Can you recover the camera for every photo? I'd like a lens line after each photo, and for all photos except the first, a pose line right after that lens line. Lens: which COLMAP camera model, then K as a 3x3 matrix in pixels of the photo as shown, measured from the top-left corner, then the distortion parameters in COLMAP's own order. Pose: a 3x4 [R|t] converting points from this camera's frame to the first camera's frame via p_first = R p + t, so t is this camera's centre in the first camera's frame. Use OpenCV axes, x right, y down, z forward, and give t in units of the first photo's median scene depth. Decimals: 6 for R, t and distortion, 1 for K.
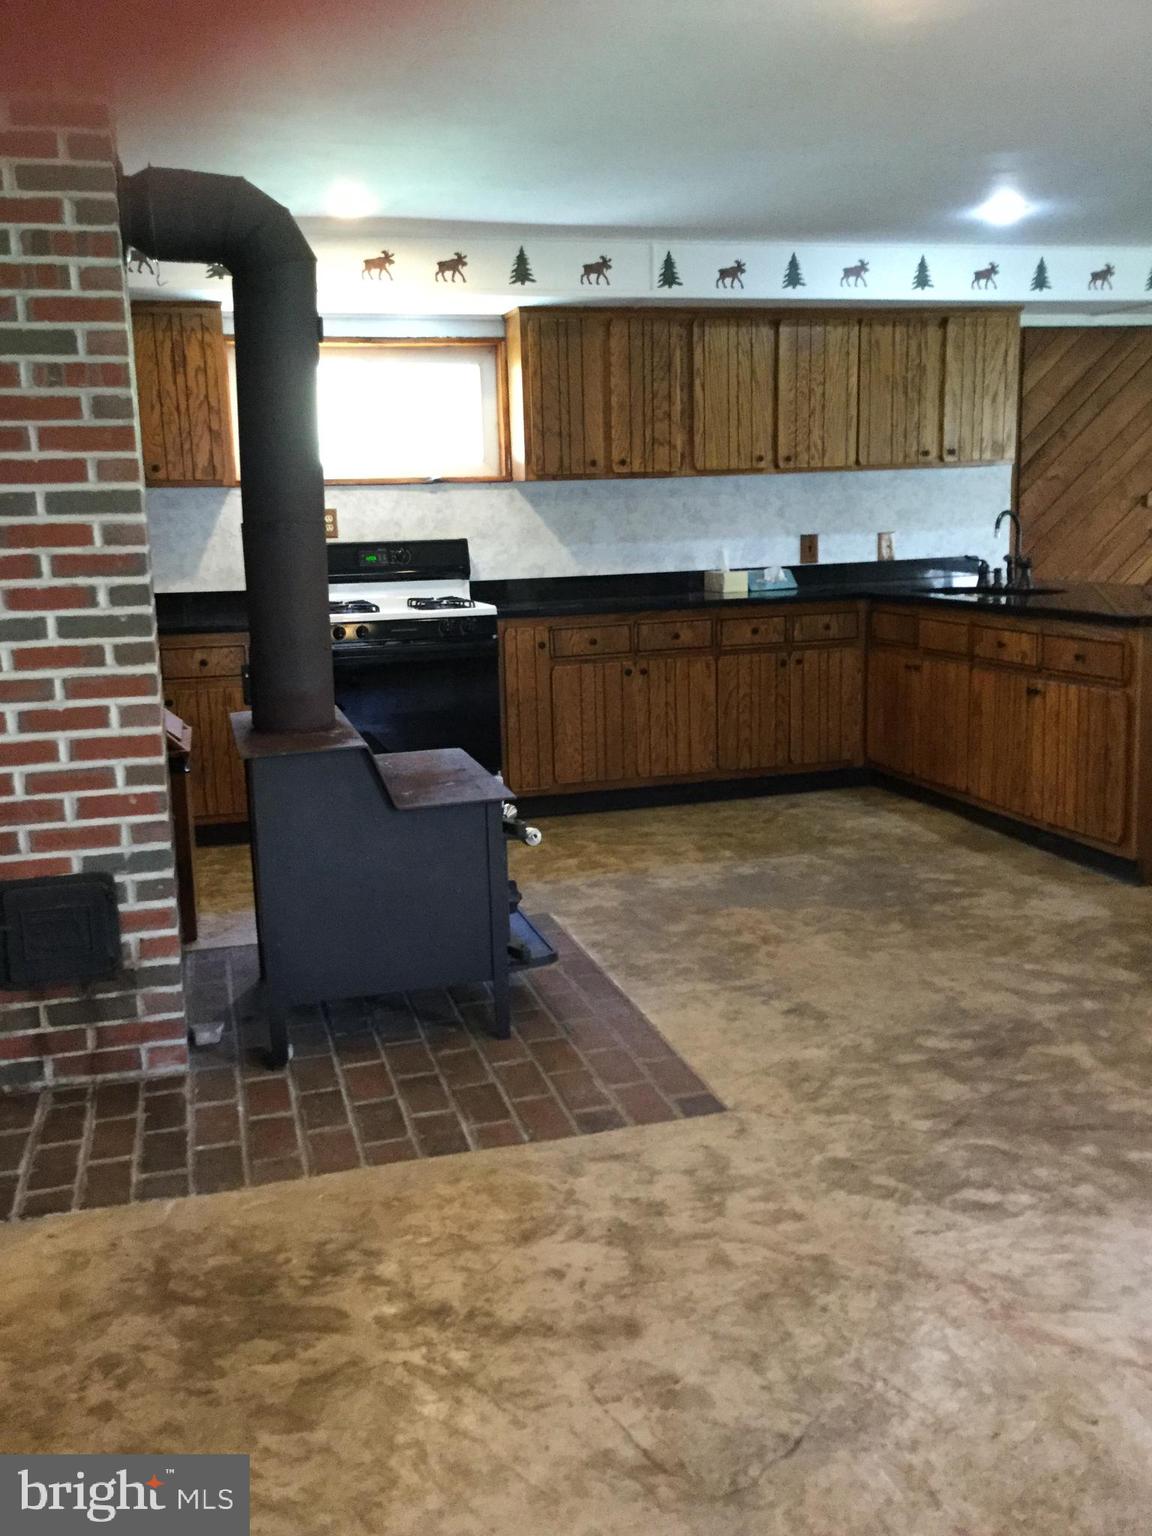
lens RADIAL K [[1385.3, 0, 549.4], [0, 1385.3, 766.4], [0, 0, 1]] dist [0.116674, -0.221565]
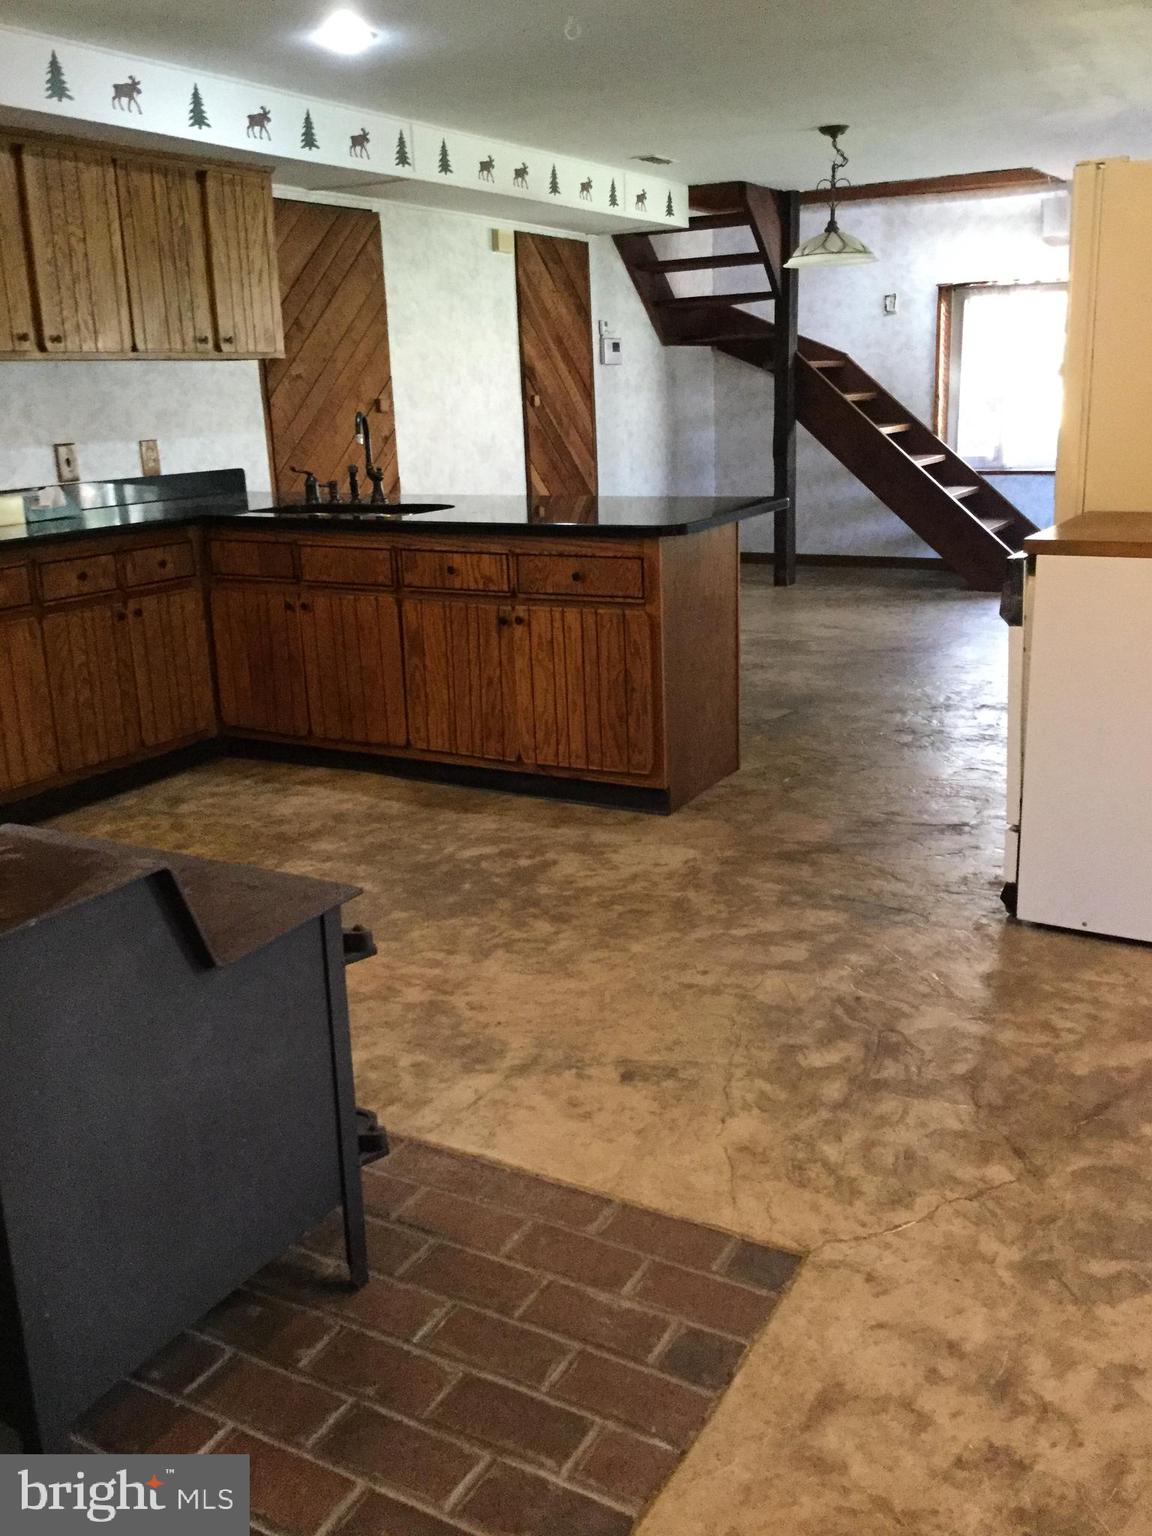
lens RADIAL K [[1385.3, 0, 549.4], [0, 1385.3, 766.4], [0, 0, 1]] dist [0.116674, -0.221565]
pose [[0.694062, -0.178571, 0.697417, -0.259589], [0.139415, 0.983749, 0.113141, -0.058810], [-0.706287, 0.018703, 0.707678, 0.373926]]
